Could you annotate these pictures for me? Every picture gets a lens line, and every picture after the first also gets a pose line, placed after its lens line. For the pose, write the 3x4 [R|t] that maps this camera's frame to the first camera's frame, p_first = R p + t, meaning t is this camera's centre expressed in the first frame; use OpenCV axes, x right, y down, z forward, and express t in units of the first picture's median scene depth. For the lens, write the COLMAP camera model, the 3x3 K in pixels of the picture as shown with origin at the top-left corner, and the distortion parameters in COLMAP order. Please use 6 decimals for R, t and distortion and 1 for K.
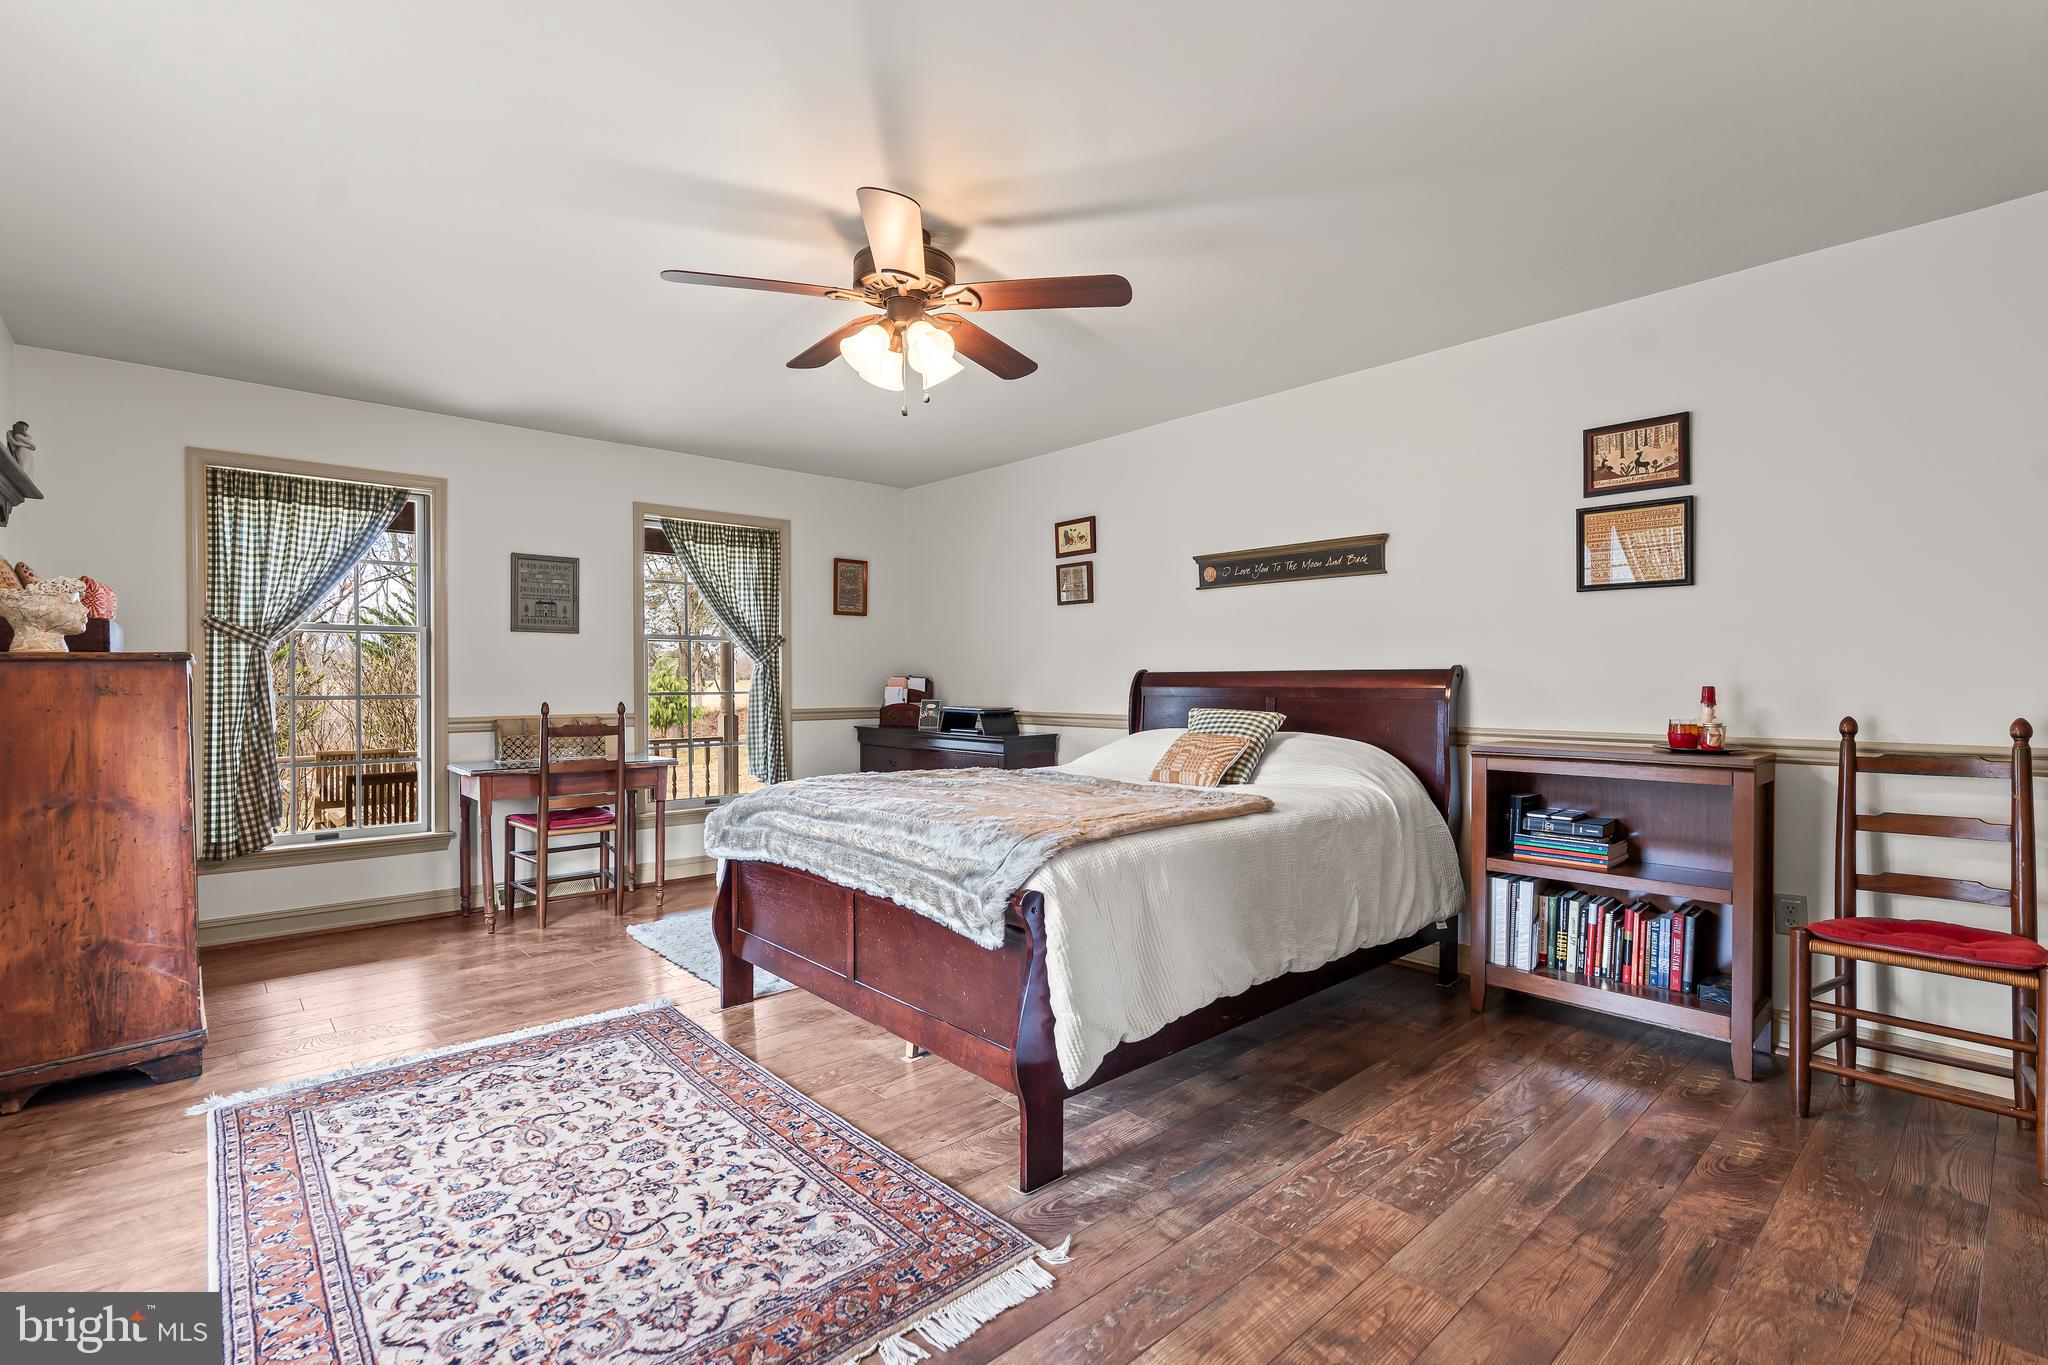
lens RADIAL K [[933.1, 0, 1024.6], [0, 933.1, 684.1], [0, 0, 1]] dist [-0.010459, 0.003847]
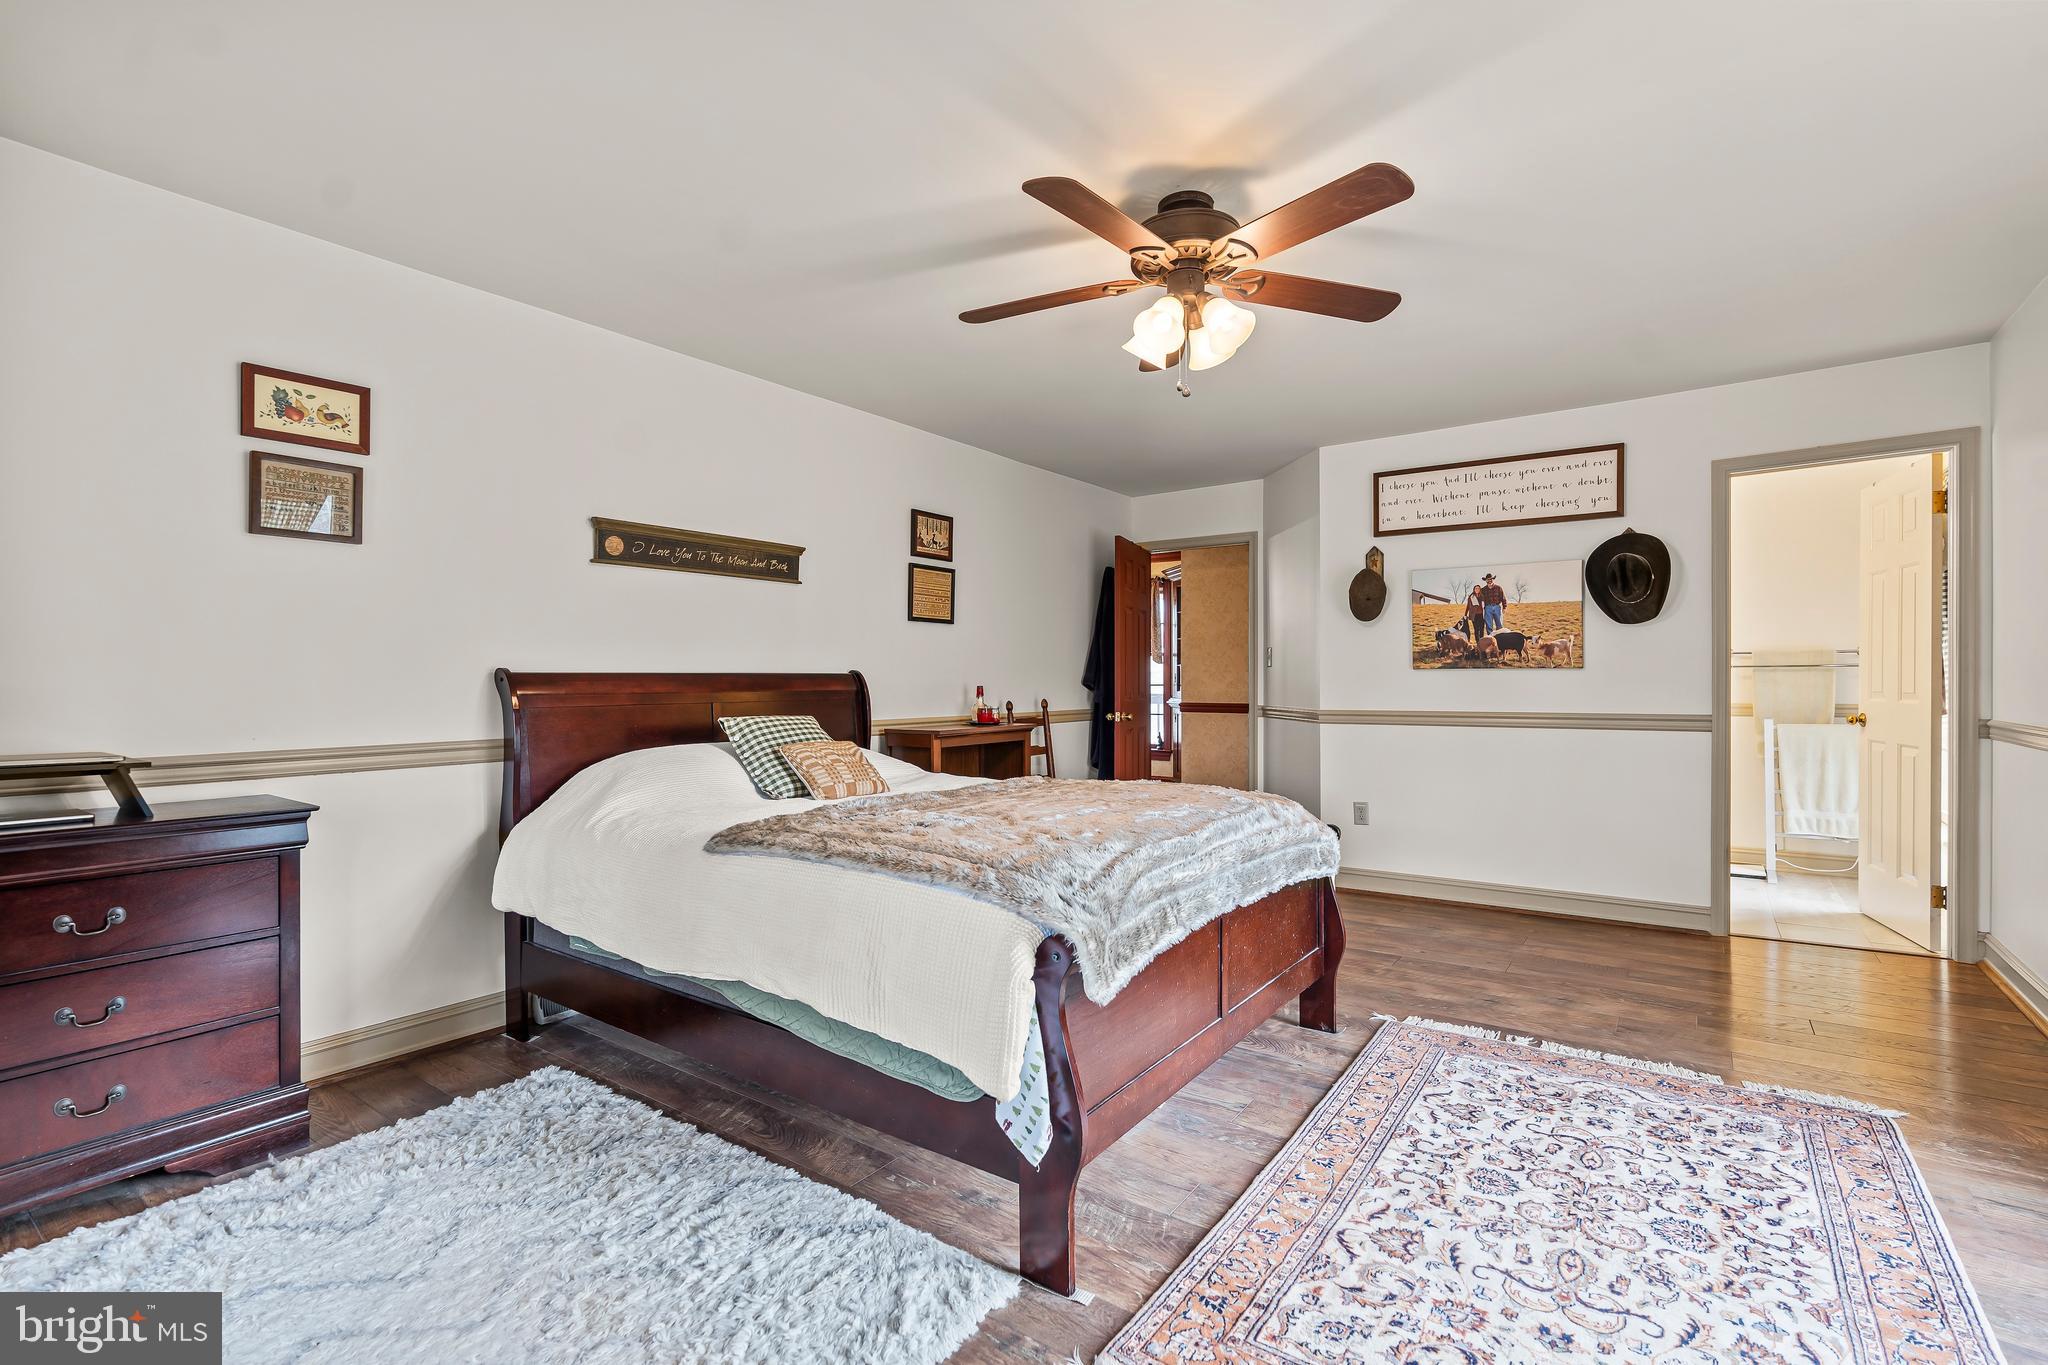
lens RADIAL K [[933.1, 0, 1023.1], [0, 933.1, 680.5], [0, 0, 1]] dist [-0.010459, 0.003847]
pose [[-0.213504, 0.003933, 0.976934, -1.261023], [0.010794, 0.999940, -0.001667, -0.004485], [-0.976883, 0.010189, -0.213534, 1.706412]]
